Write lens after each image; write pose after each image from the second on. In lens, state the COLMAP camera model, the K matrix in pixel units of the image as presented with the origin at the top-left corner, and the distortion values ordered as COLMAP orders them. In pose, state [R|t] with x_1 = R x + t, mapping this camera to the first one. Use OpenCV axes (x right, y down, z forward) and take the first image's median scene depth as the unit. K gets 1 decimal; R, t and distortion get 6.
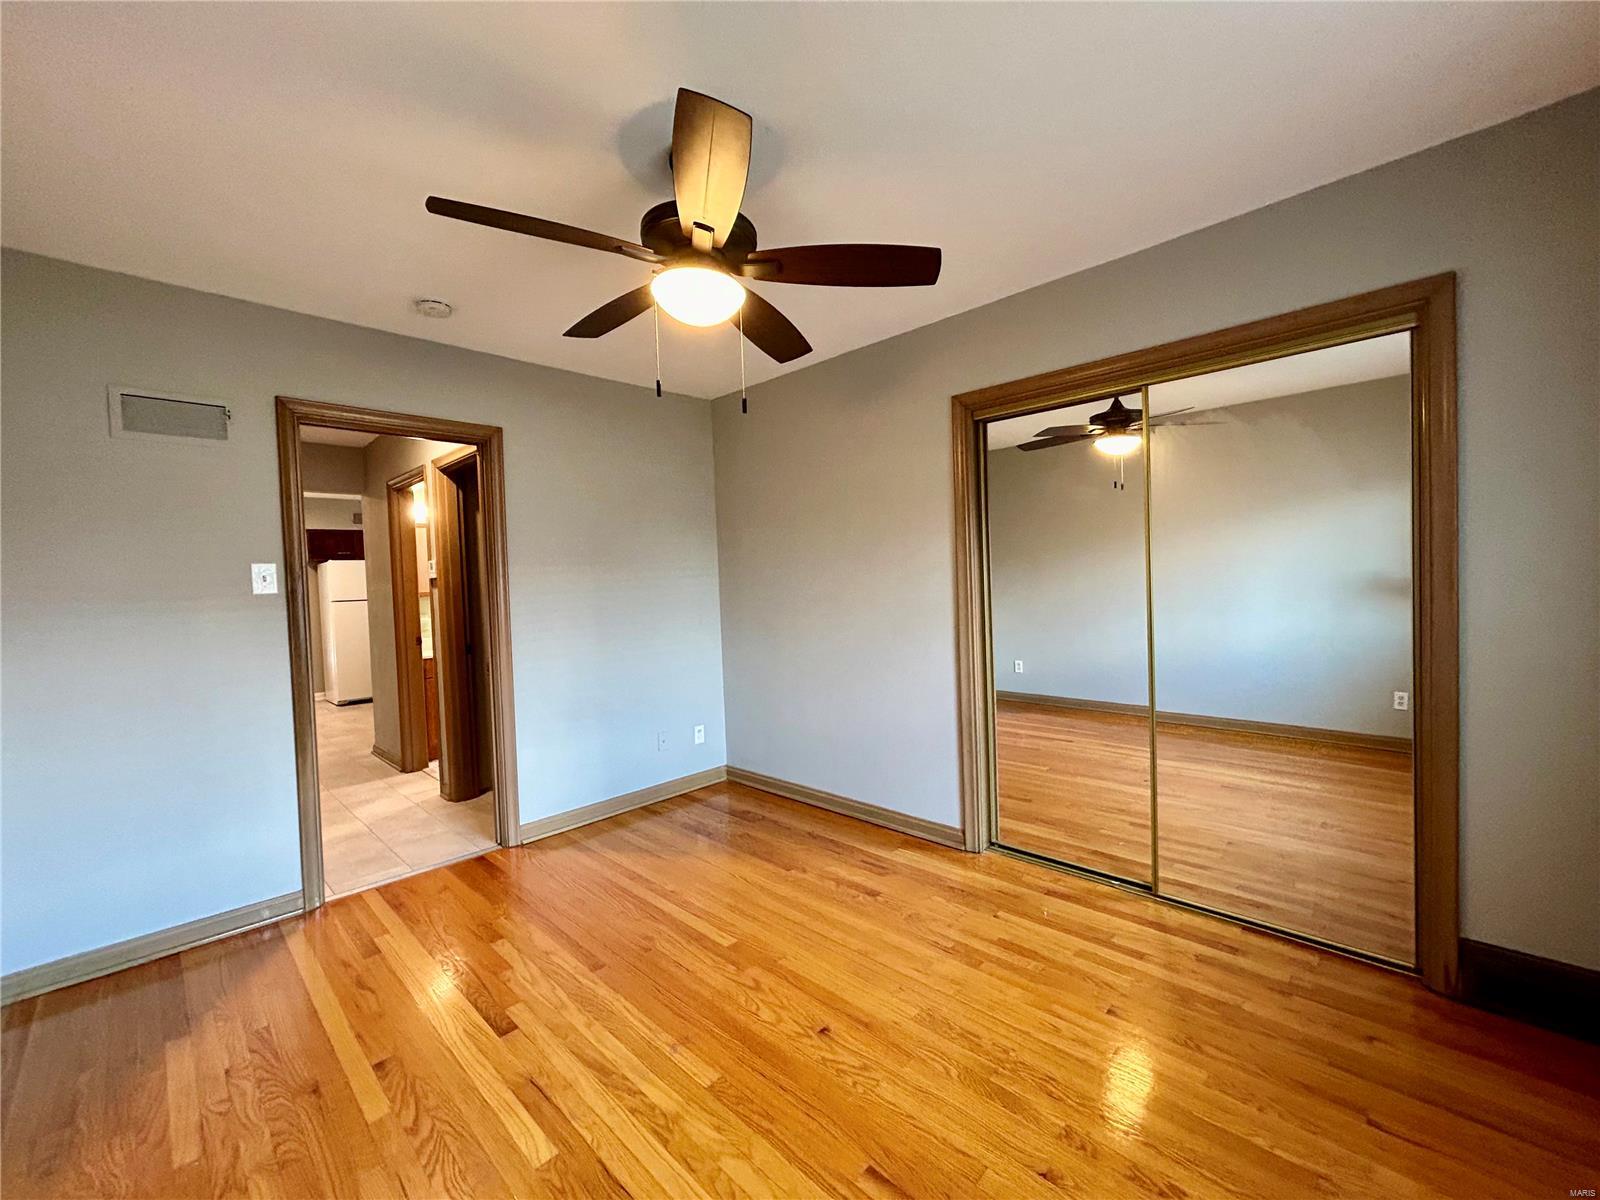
lens RADIAL K [[649.5, 0, 805.1], [0, 649.5, 610.7], [0, 0, 1]] dist [-0.004731, 0.002289]
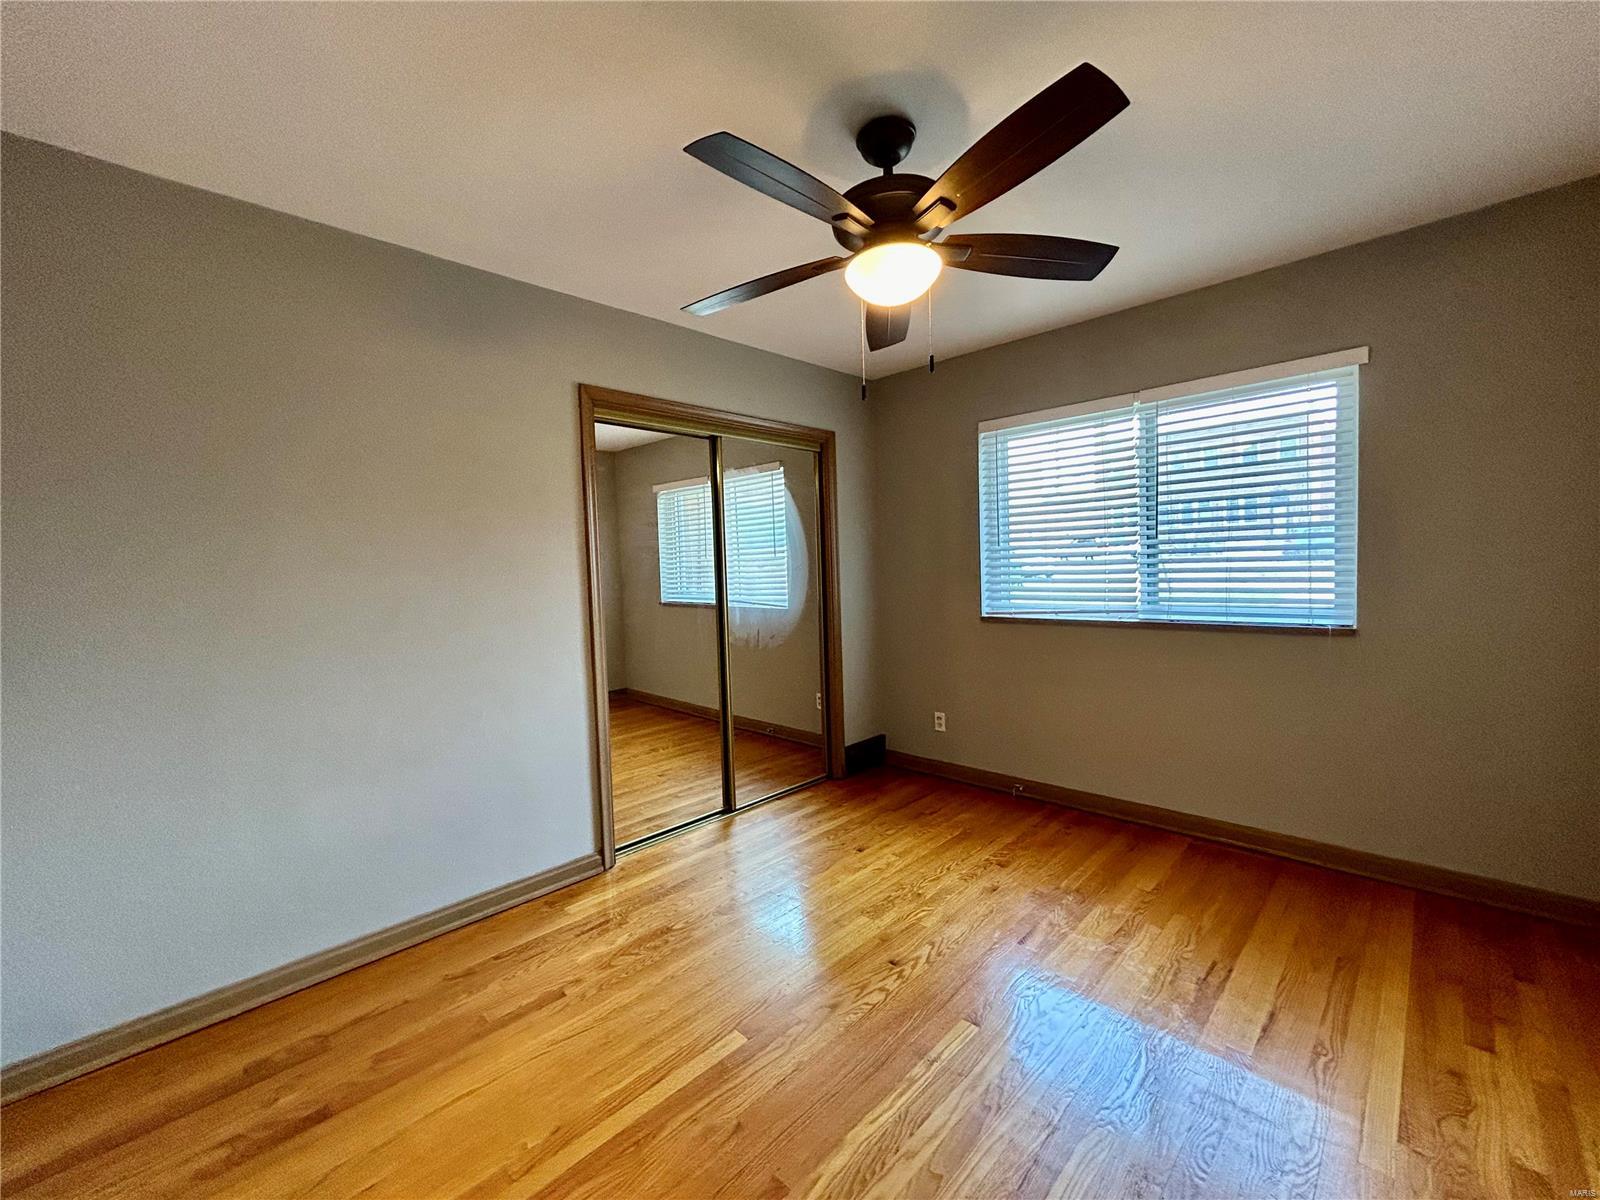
lens RADIAL K [[649.5, 0, 803.1], [0, 649.5, 593.3], [0, 0, 1]] dist [-0.004731, 0.002289]
pose [[0.016003, -0.012665, 0.999792, -0.769407], [0.085741, 0.996254, 0.011248, -0.015066], [-0.996189, 0.085544, 0.017029, 0.758523]]
